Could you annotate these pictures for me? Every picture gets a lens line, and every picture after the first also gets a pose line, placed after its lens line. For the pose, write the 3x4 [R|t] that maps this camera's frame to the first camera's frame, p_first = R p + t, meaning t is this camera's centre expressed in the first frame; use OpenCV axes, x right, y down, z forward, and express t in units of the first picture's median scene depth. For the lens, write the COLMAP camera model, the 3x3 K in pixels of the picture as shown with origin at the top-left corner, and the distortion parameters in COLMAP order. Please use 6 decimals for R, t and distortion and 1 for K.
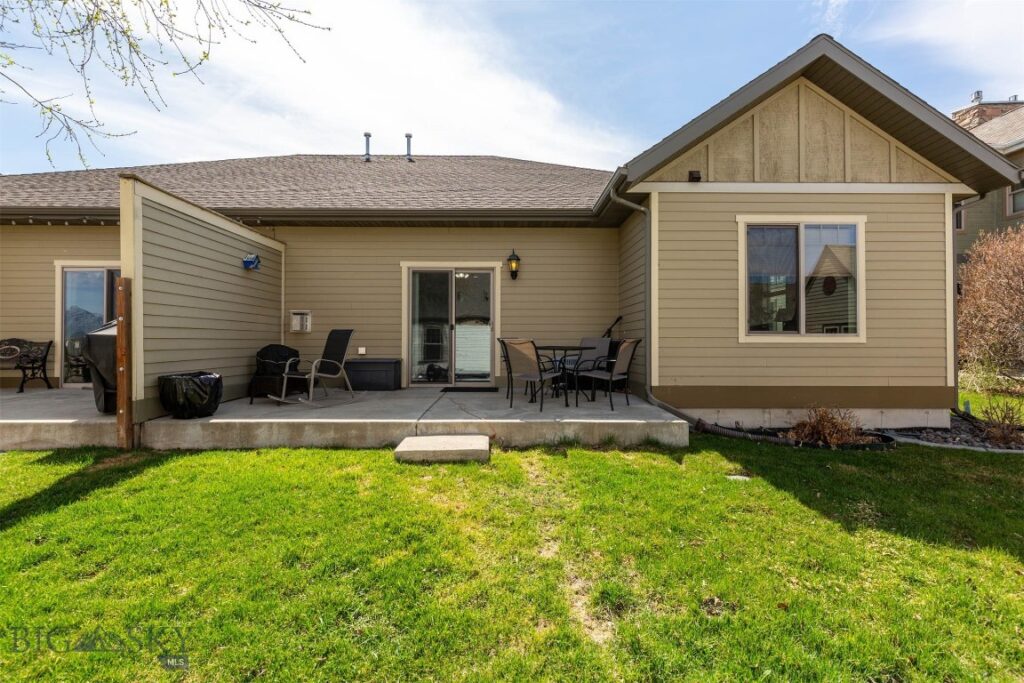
lens RADIAL K [[458.6, 0, 512.0], [0, 458.6, 341.5], [0, 0, 1]] dist [0.004274, 0.000321]
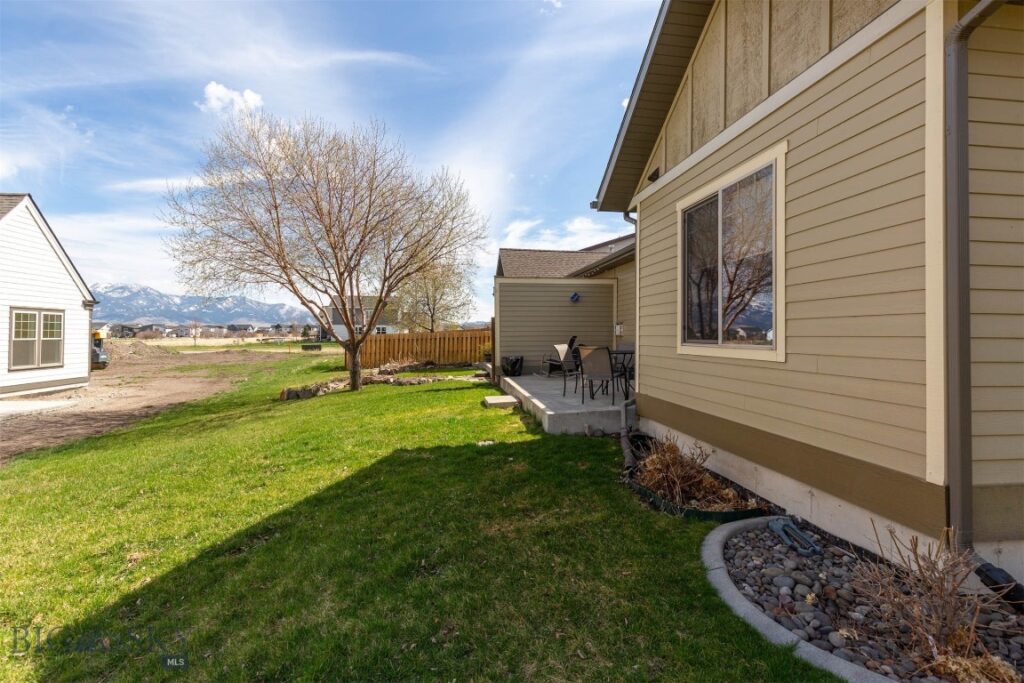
lens RADIAL K [[458.6, 0, 512.0], [0, 458.6, 341.5], [0, 0, 1]] dist [0.004274, 0.000321]
pose [[0.112257, 0.008123, -0.993646, 1.304619], [-0.003652, 0.999963, 0.007762, -0.025414], [0.993672, 0.002757, 0.112283, 0.599323]]
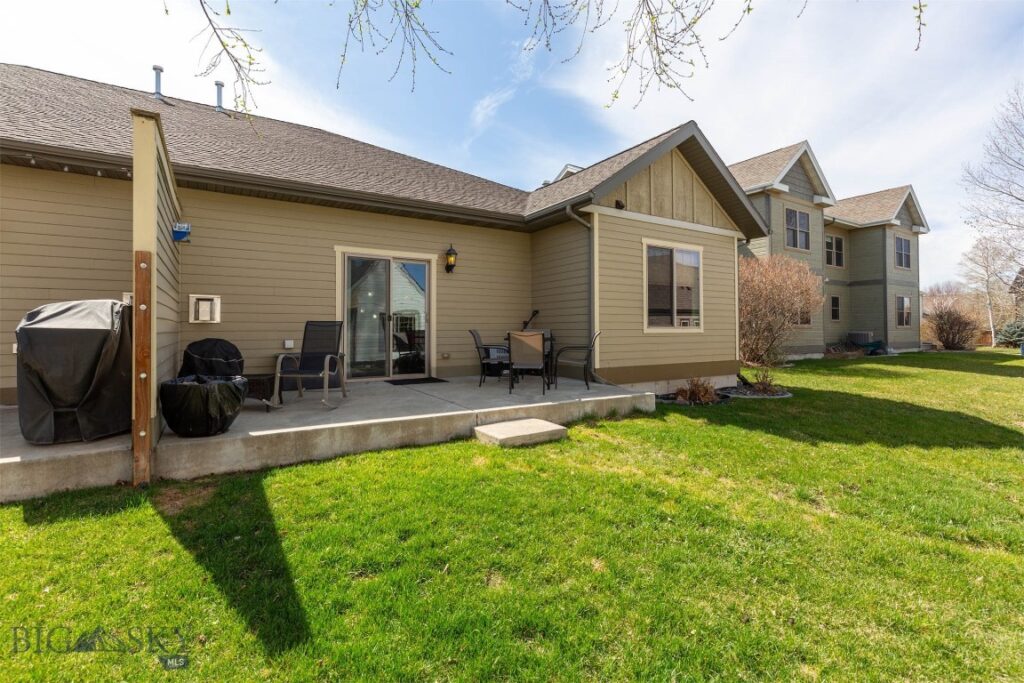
lens RADIAL K [[462.9, 0, 507.1], [0, 462.9, 322.8], [0, 0, 1]] dist [0.002545, 0.000215]
pose [[0.858870, 0.005012, 0.512169, -0.539999], [0.001750, 0.999918, -0.012719, -0.011083], [-0.512190, 0.011820, 0.858791, 0.045763]]
